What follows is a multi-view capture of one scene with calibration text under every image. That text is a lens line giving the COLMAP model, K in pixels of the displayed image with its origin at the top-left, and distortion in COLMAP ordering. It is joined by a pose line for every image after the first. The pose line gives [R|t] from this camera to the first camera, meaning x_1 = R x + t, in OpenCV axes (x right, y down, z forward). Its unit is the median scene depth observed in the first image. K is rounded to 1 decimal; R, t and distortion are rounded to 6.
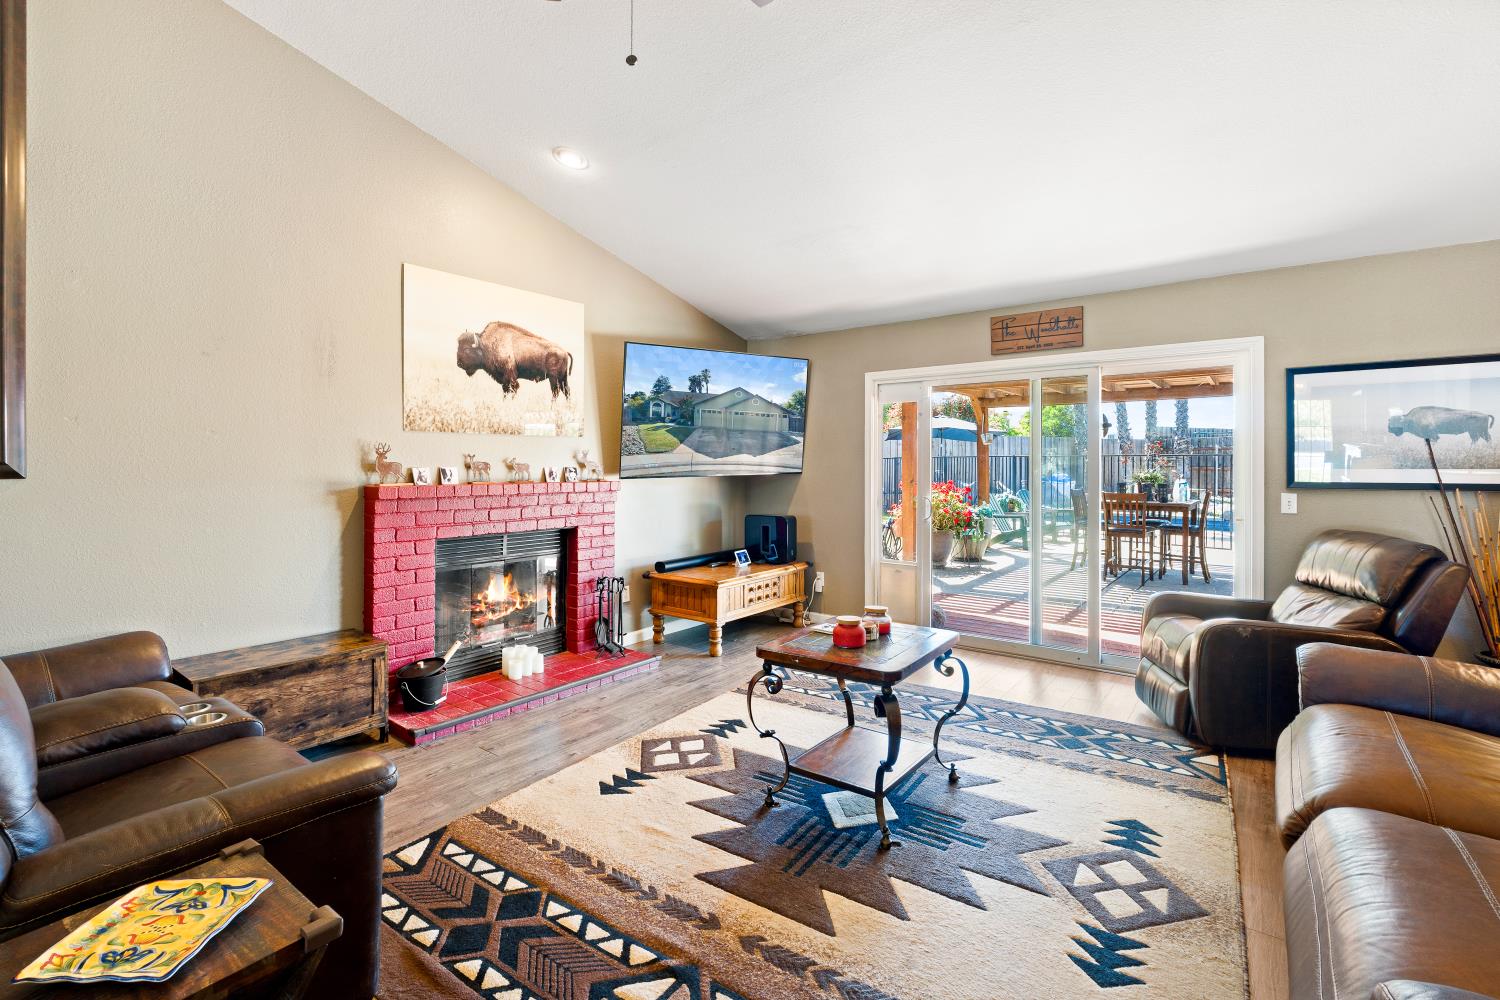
lens RADIAL K [[674.9, 0, 752.3], [0, 674.9, 465.1], [0, 0, 1]] dist [0.001061, -0.000050]
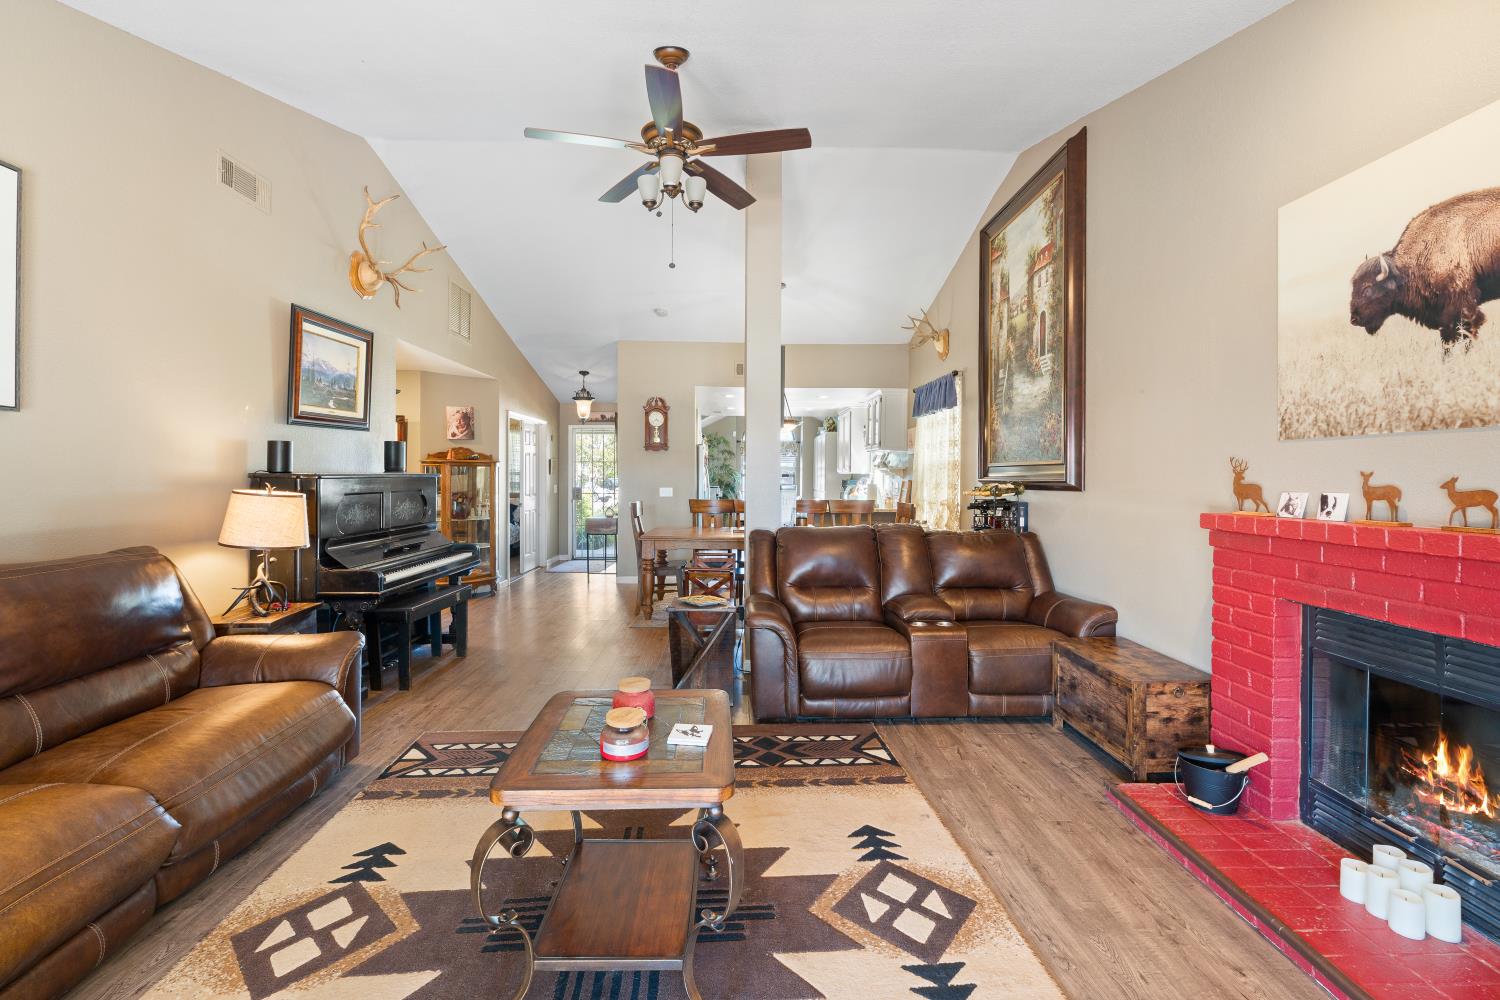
lens RADIAL K [[674.9, 0, 746.1], [0, 674.9, 476.4], [0, 0, 1]] dist [0.001061, -0.000050]
pose [[-0.789905, -0.002807, -0.613223, 0.388518], [-0.006585, 0.999971, 0.003905, -0.012020], [0.613194, 0.007123, -0.789901, 1.262078]]
